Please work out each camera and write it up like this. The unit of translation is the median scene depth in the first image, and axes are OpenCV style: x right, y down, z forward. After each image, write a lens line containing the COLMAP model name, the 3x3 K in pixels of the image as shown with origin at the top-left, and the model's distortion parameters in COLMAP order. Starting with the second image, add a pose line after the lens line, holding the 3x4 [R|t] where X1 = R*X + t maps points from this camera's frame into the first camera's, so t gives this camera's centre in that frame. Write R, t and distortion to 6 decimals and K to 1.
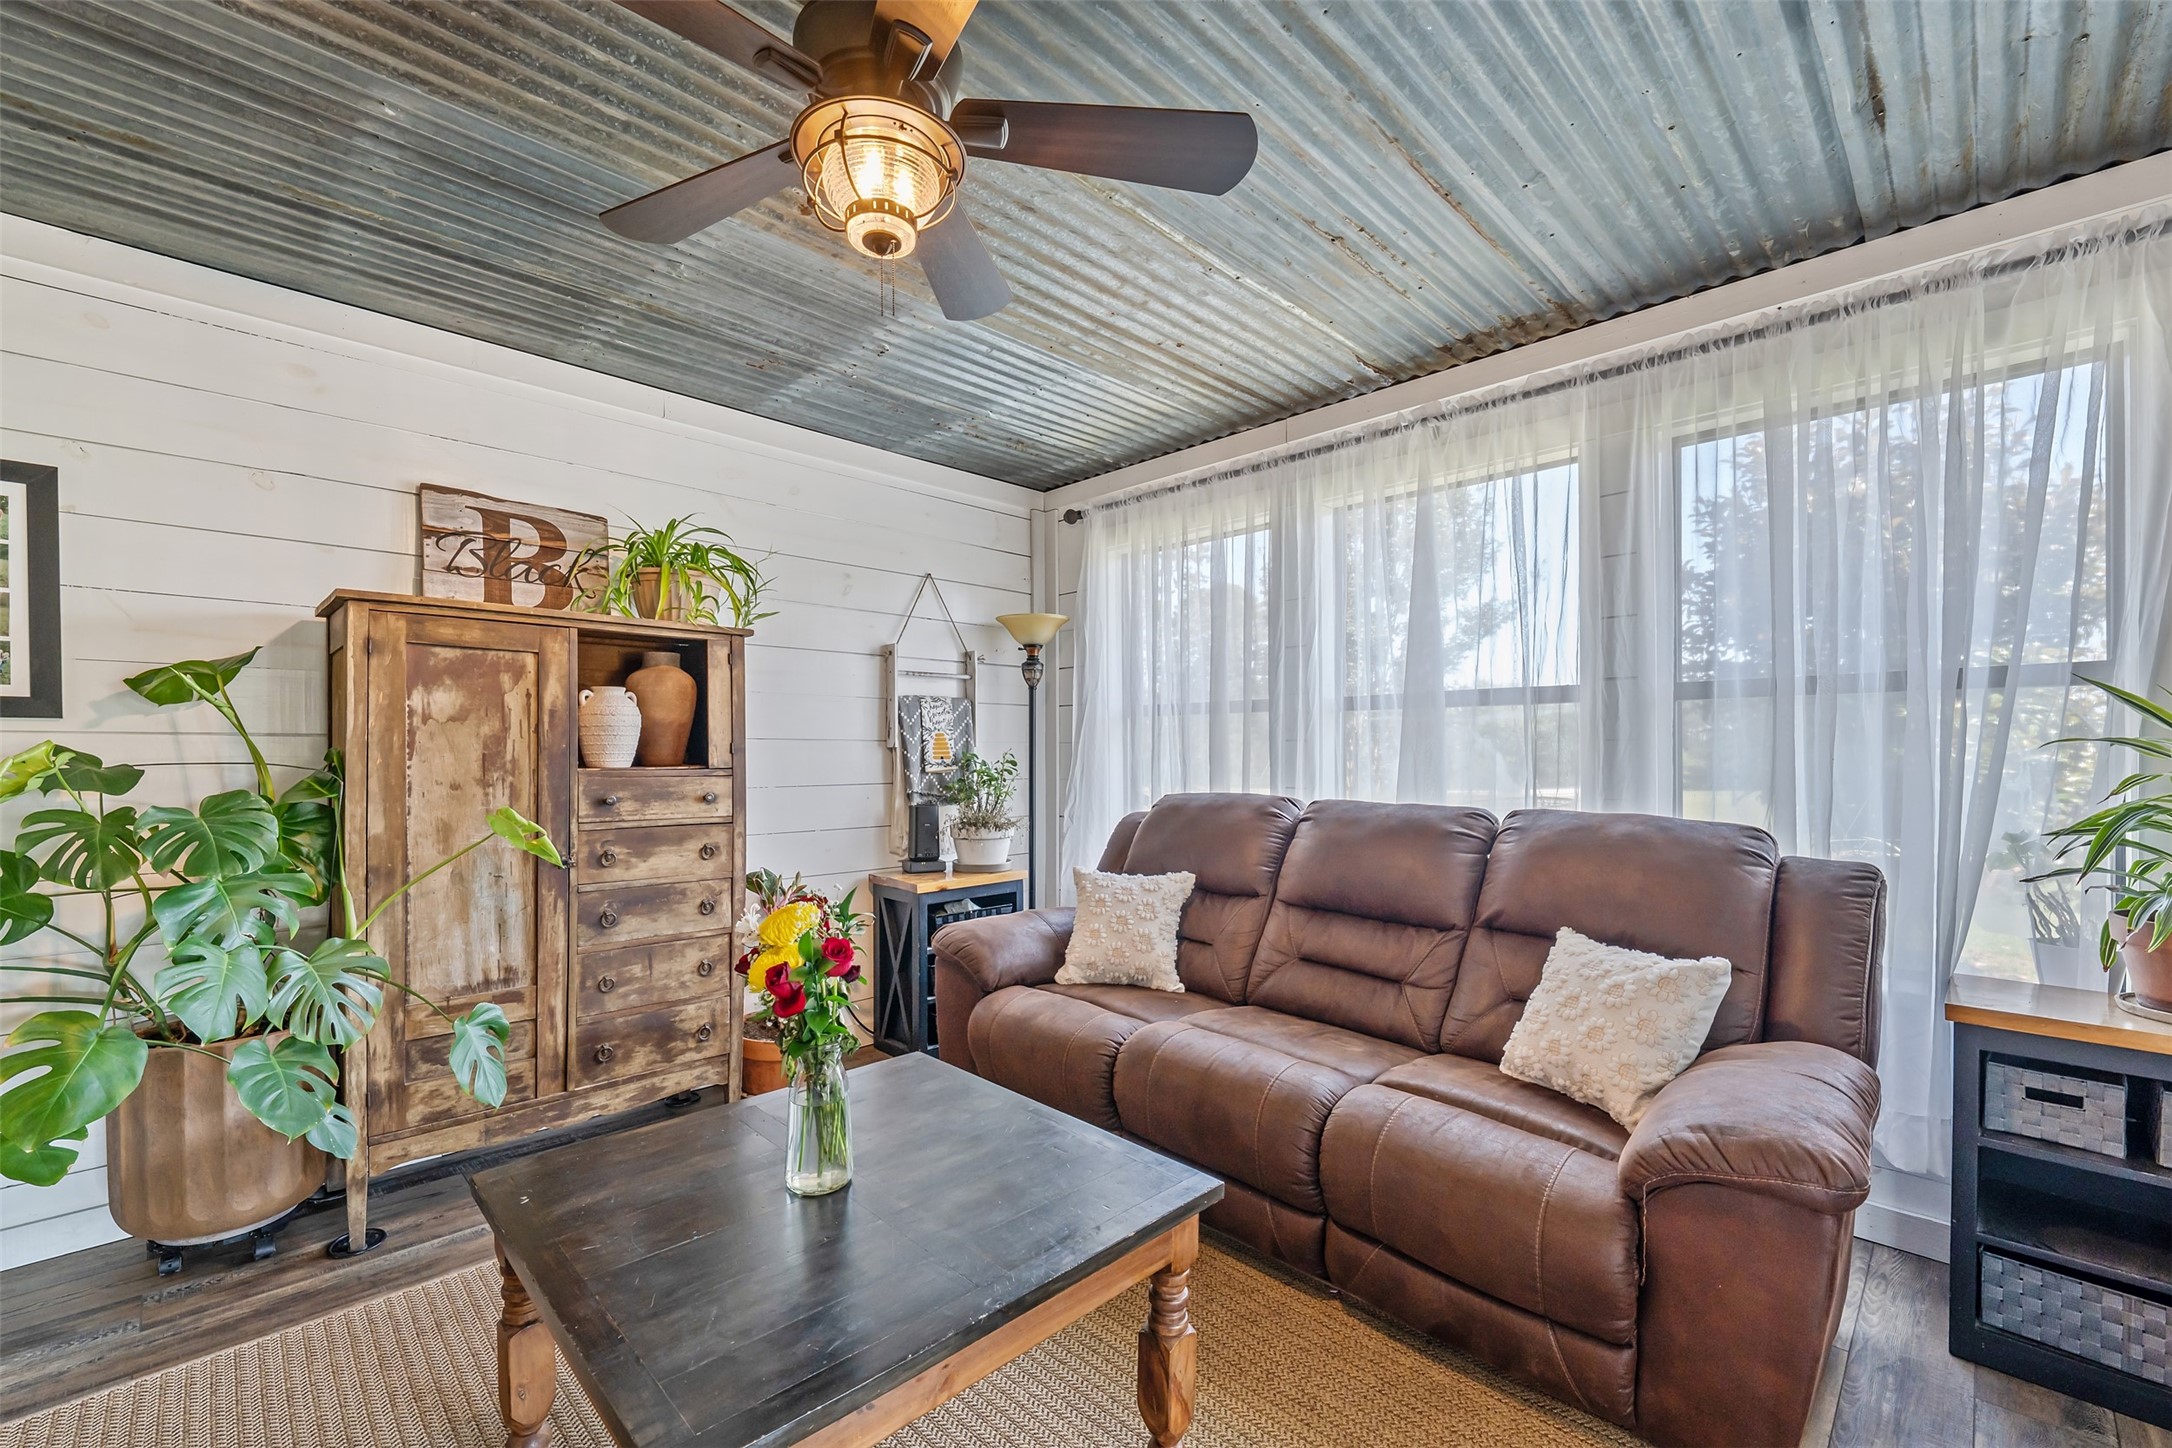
lens RADIAL K [[897.8, 0, 1121.1], [0, 897.8, 754.1], [0, 0, 1]] dist [0.003678, -0.000017]
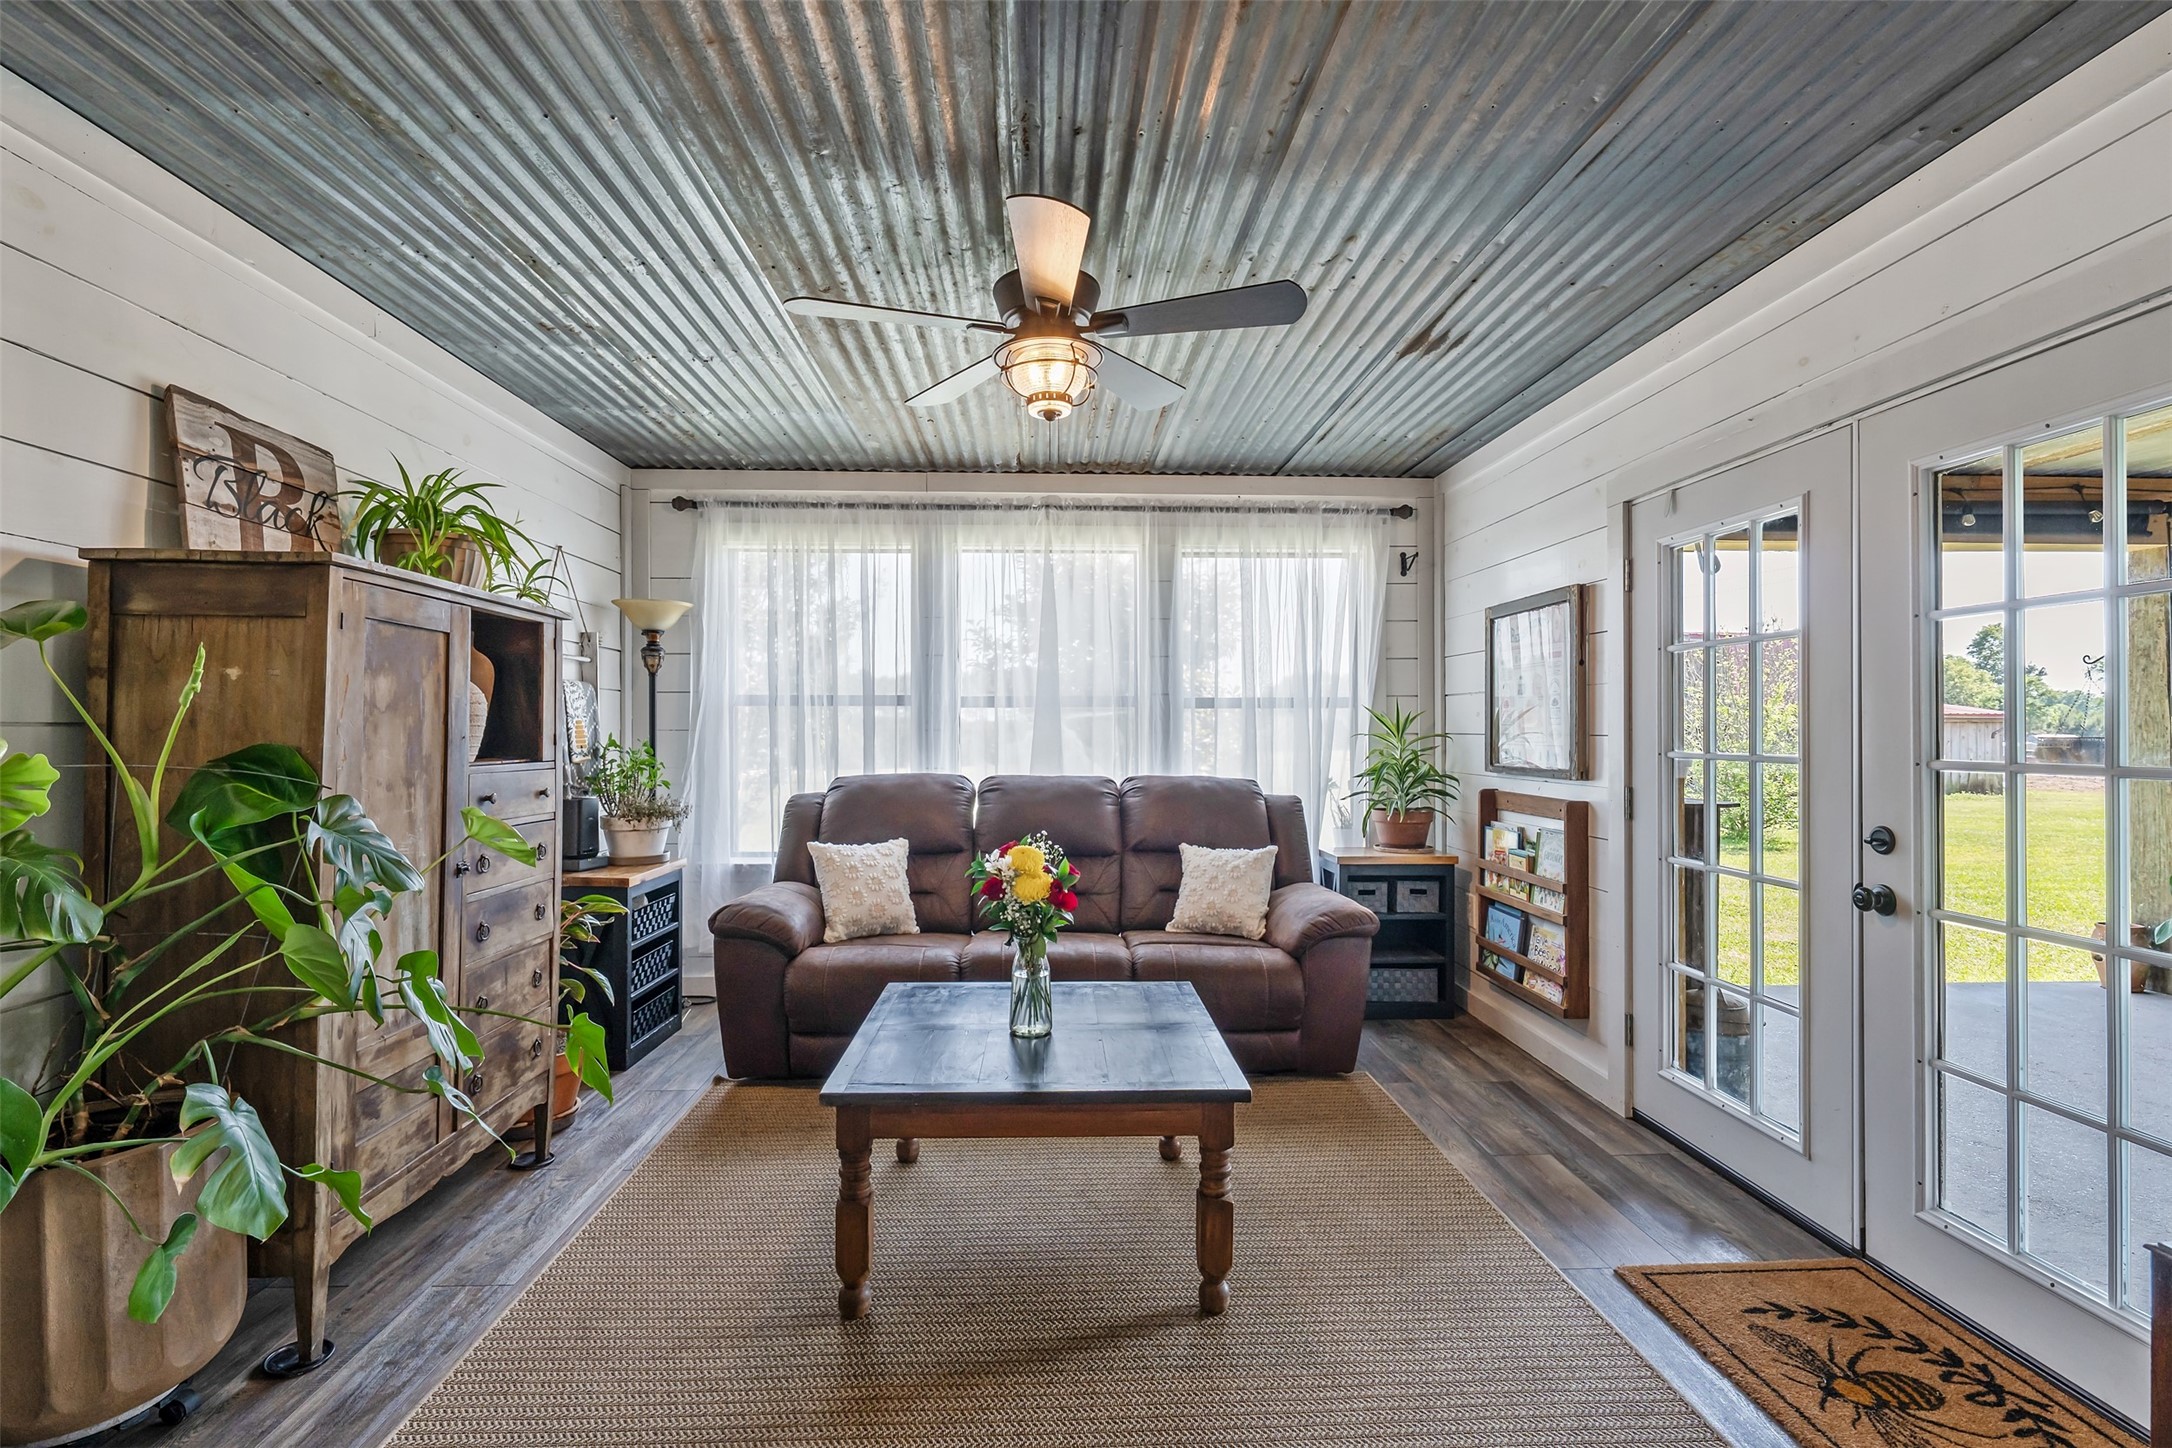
lens RADIAL K [[986.2, 0, 1077.7], [0, 986.2, 726.4], [0, 0, 1]] dist [0.000617, 0.000409]
pose [[0.676907, 0.004974, 0.736052, -0.833112], [0.001941, 0.999962, -0.008543, -0.010335], [-0.736066, 0.007212, 0.676871, -0.094800]]
